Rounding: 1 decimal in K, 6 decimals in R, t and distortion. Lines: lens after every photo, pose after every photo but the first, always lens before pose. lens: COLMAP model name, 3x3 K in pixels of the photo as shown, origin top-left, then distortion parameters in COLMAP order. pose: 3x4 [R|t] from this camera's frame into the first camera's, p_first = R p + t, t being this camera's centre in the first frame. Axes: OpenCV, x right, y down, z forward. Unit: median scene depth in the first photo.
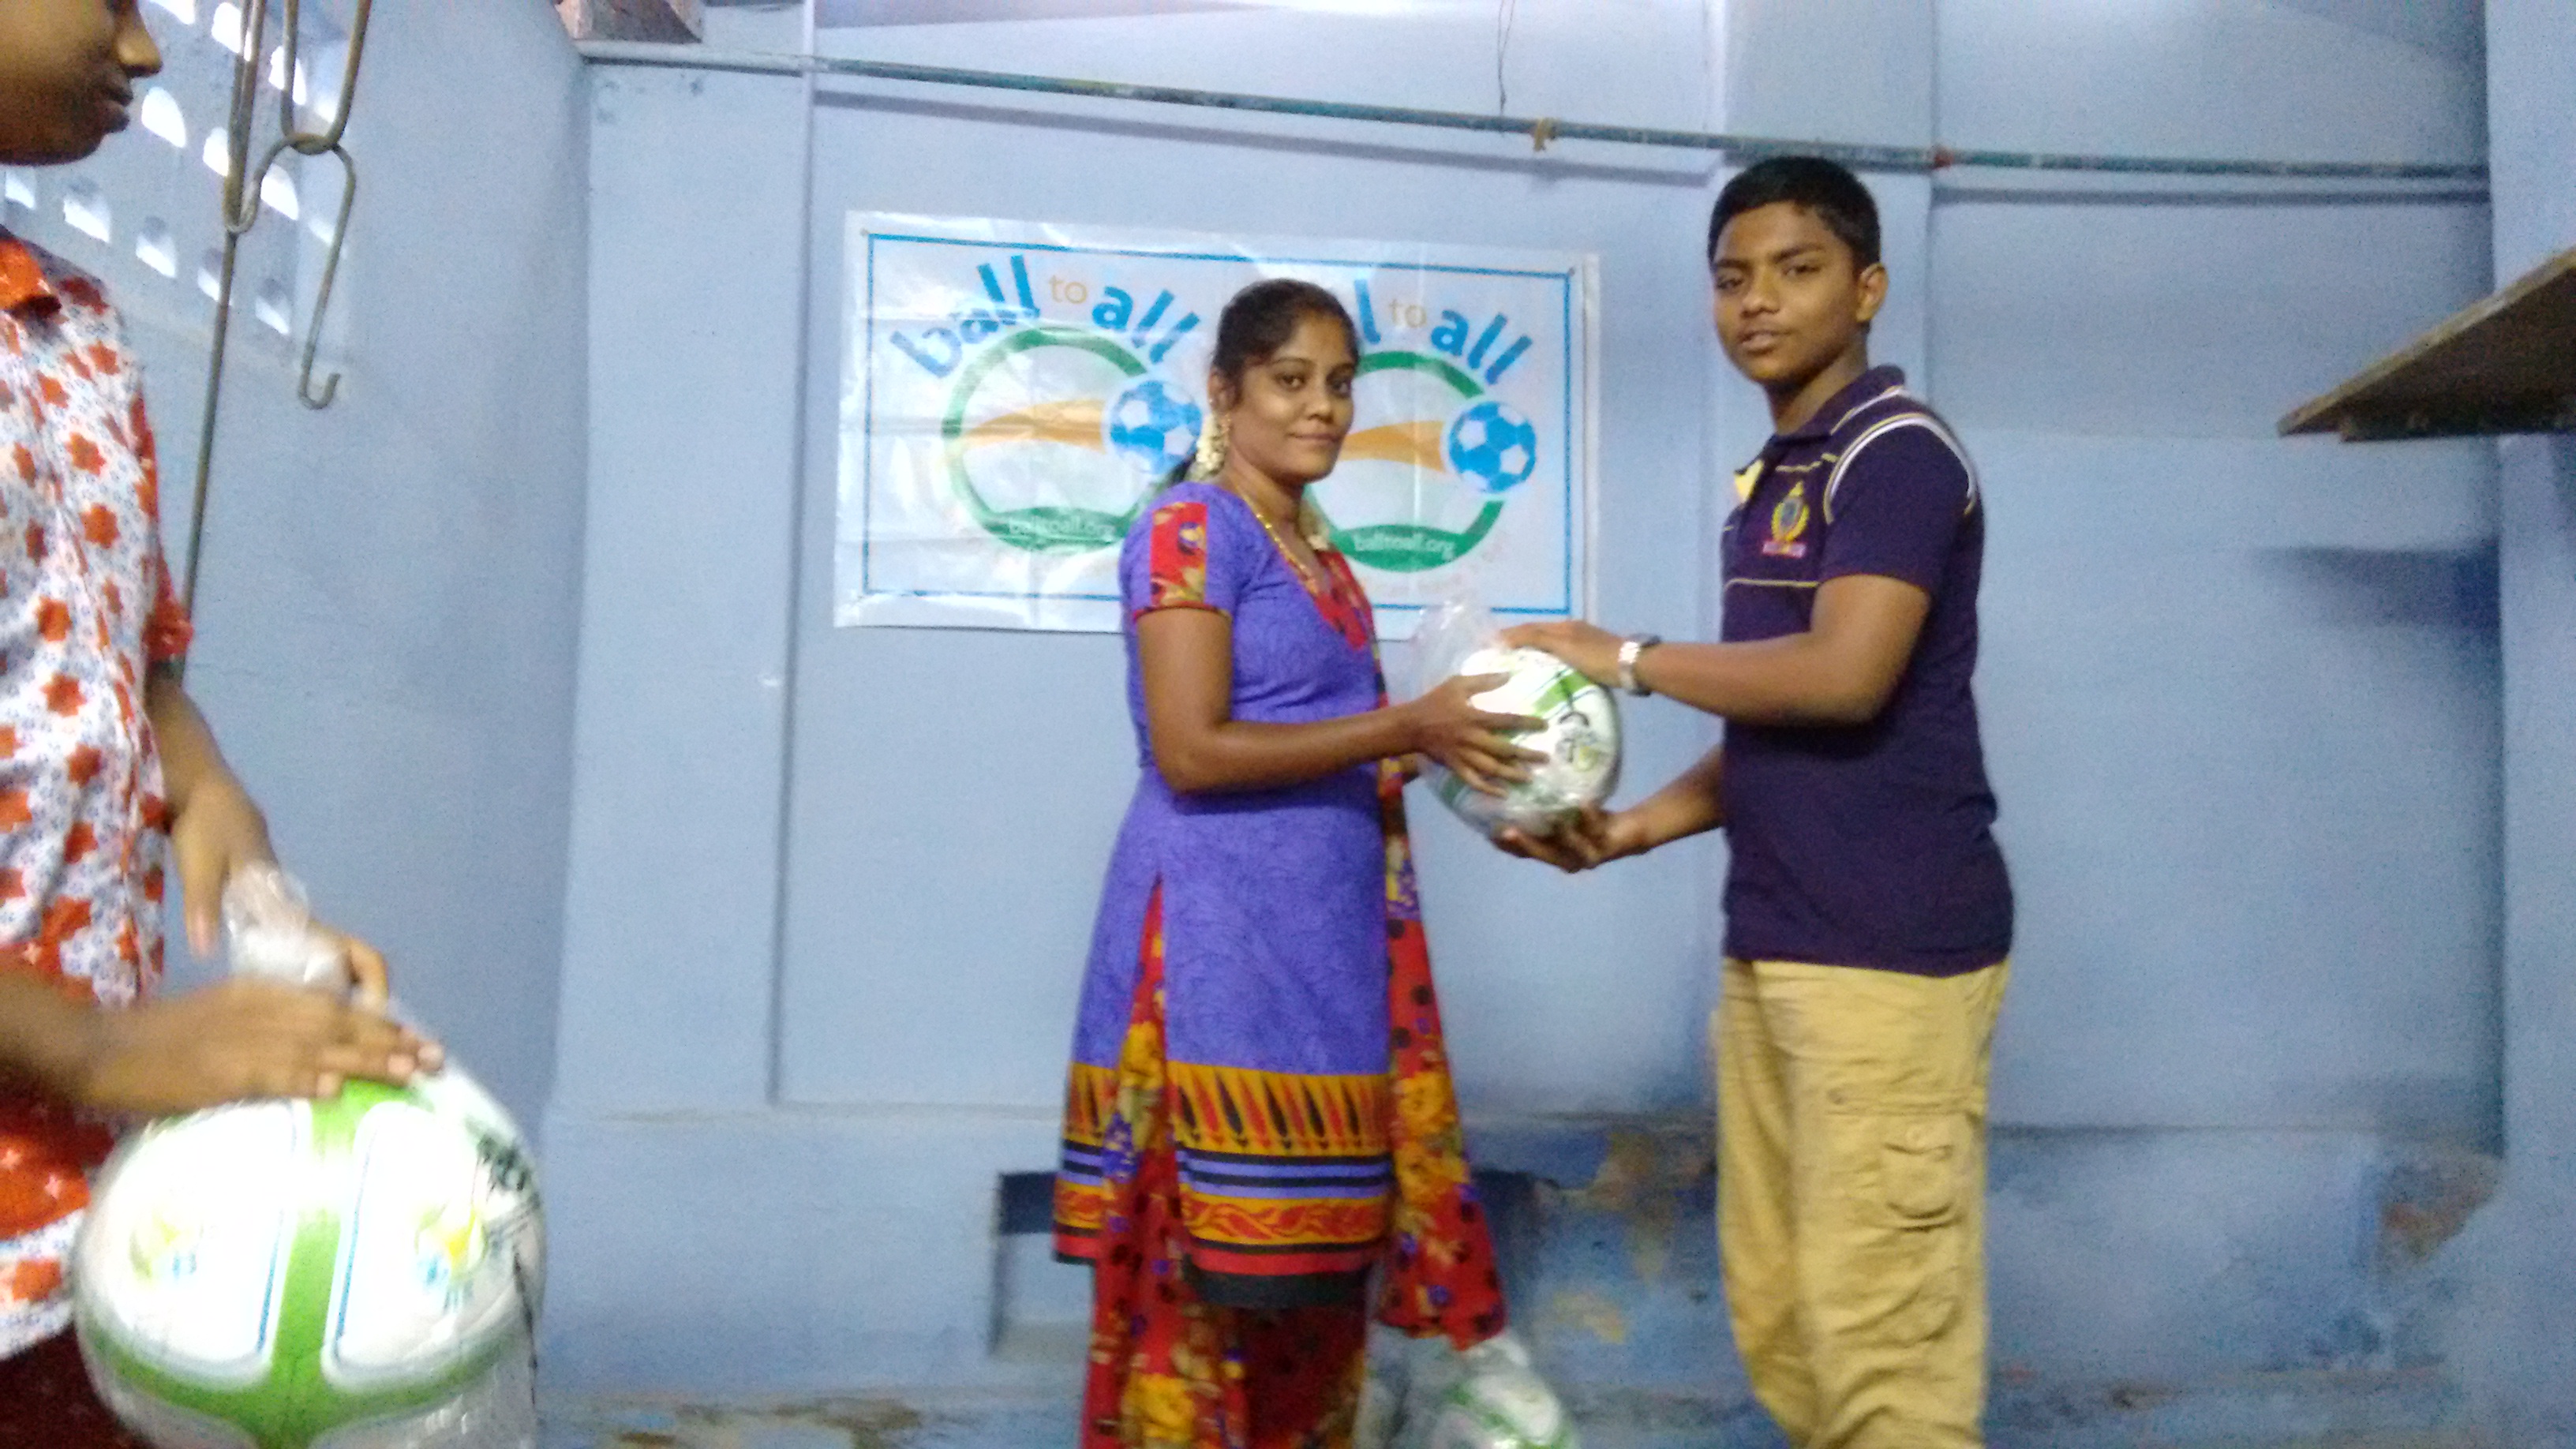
lens RADIAL K [[2062.8, 0, 1276.3], [0, 2062.8, 726.1], [0, 0, 1]] dist [-0.003895, -0.029143]
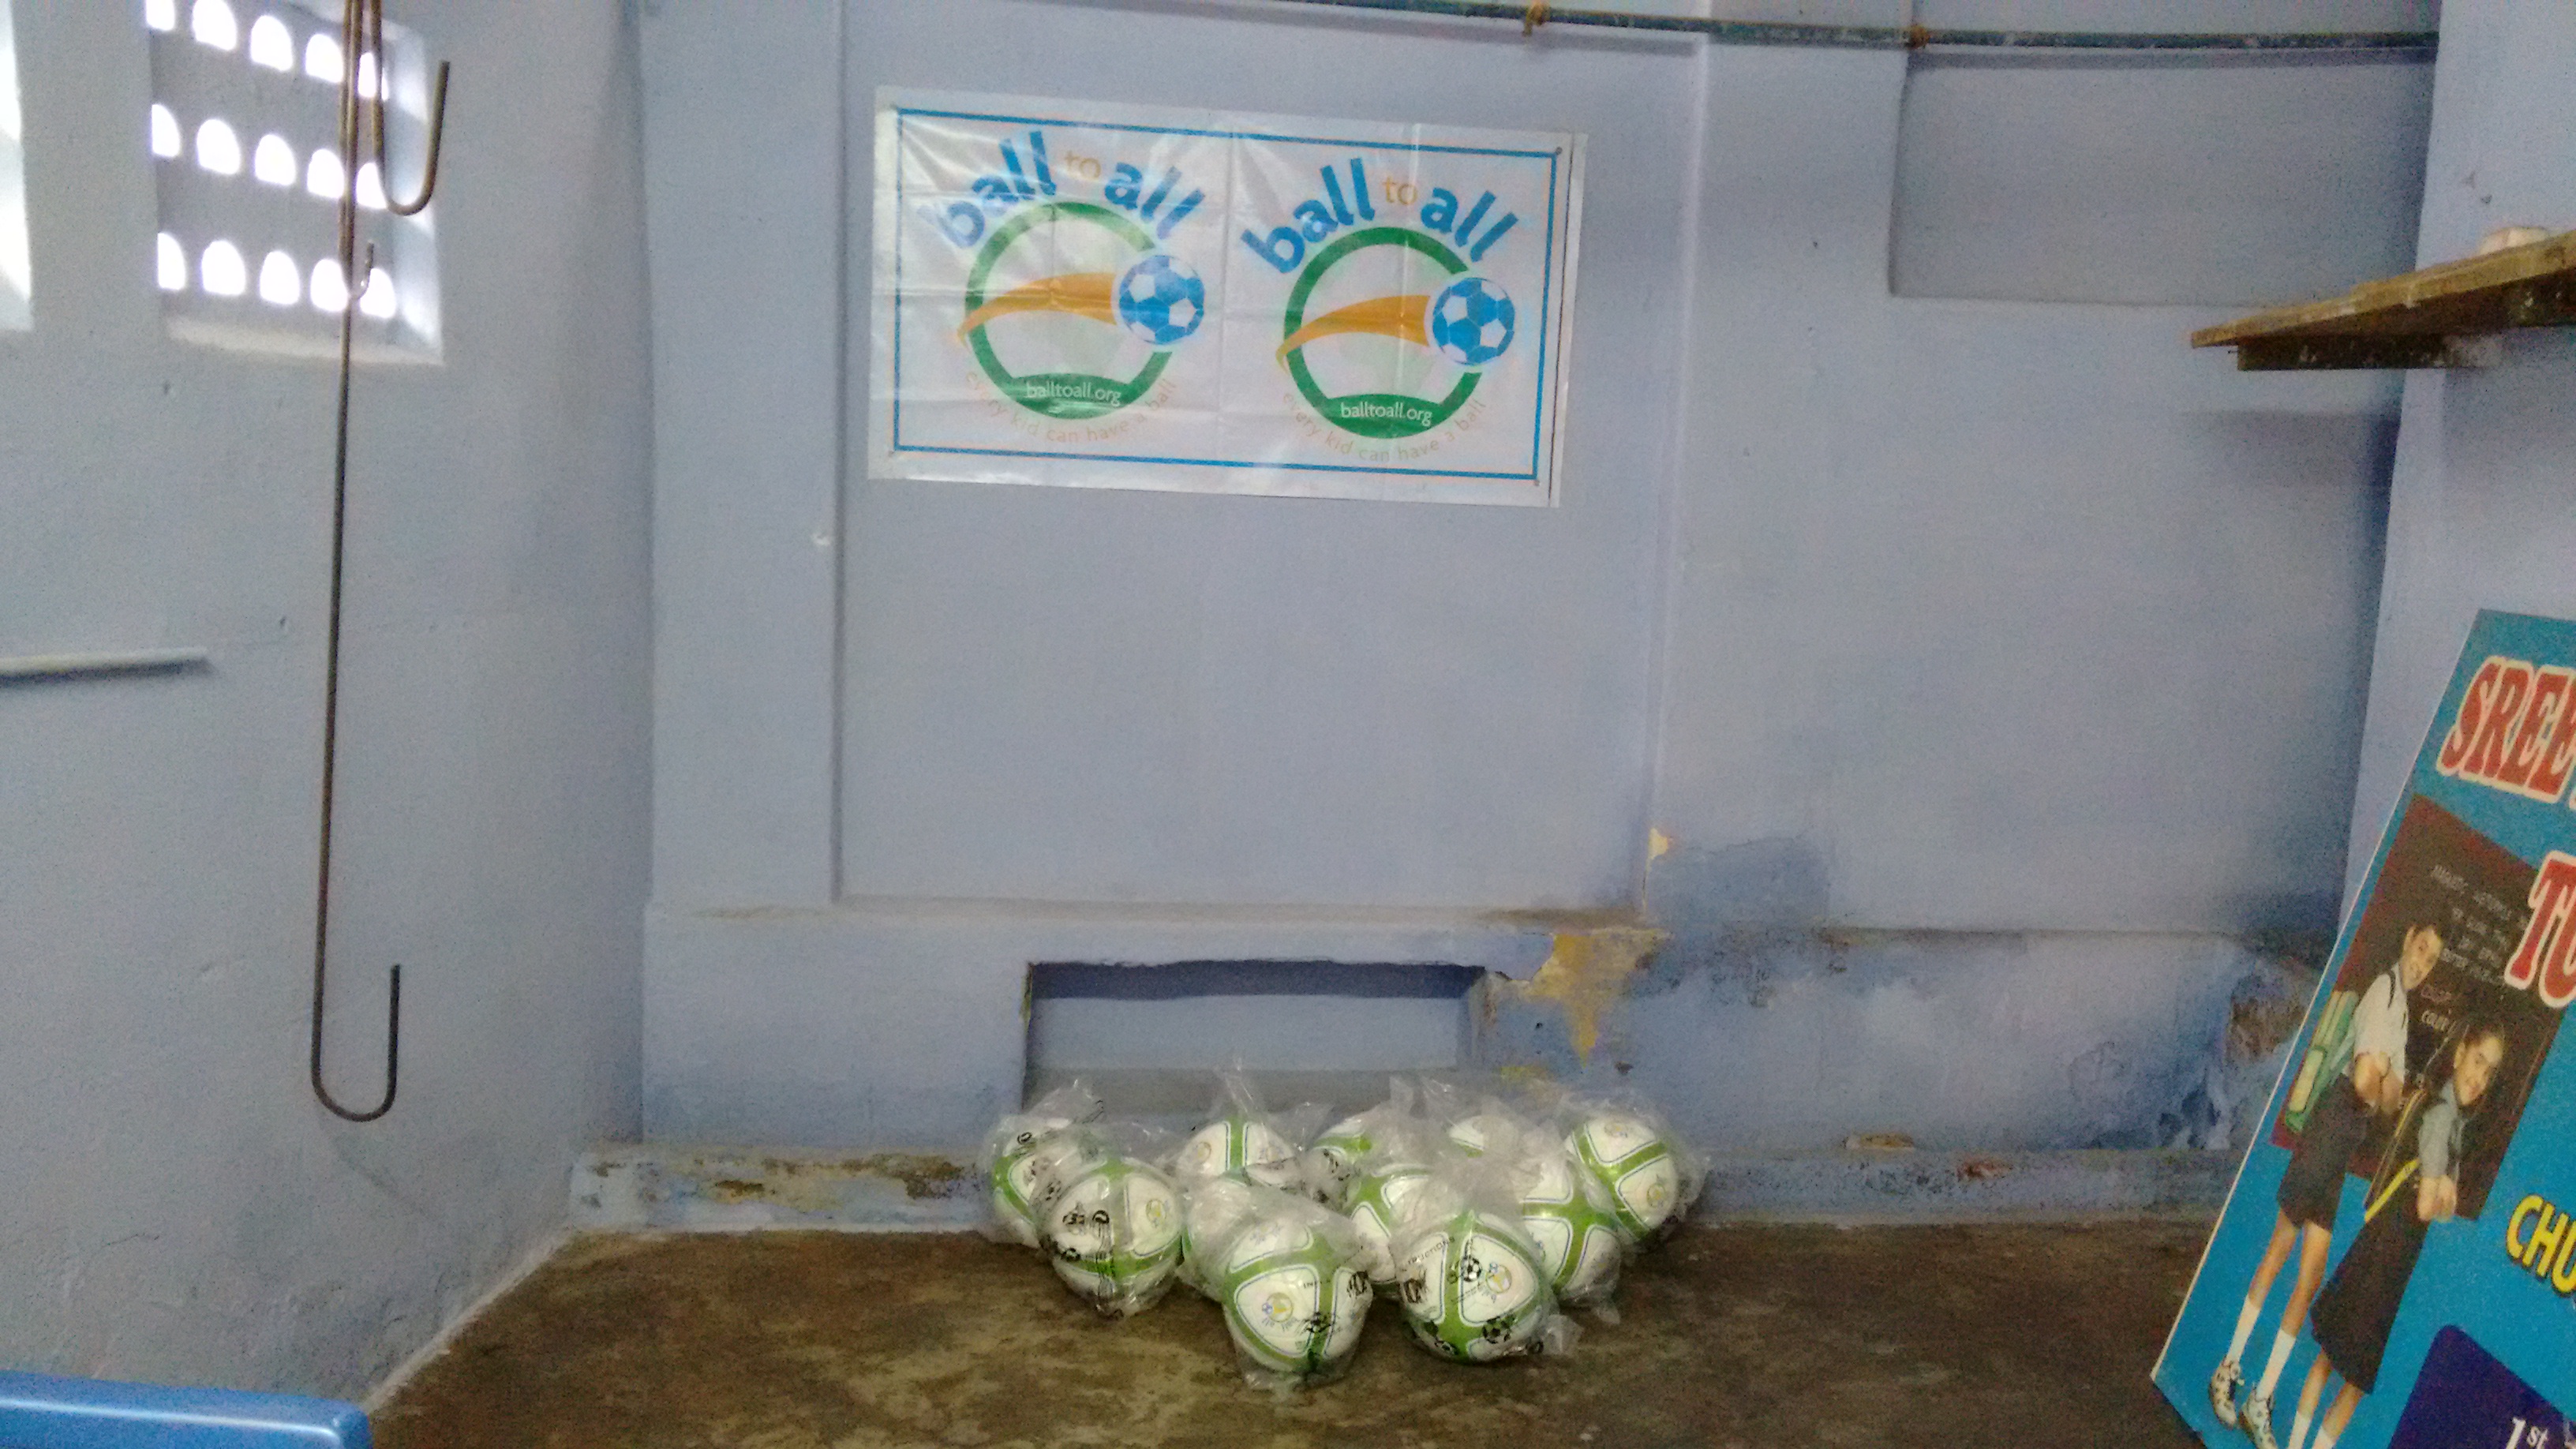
lens RADIAL K [[2062.8, 0, 1290.9], [0, 2062.8, 748.7], [0, 0, 1]] dist [-0.003895, -0.029143]
pose [[0.998612, 0.024824, -0.046449, 0.065200], [-0.014314, 0.976675, 0.214244, -0.147585], [0.050684, -0.213282, 0.975675, -0.113701]]
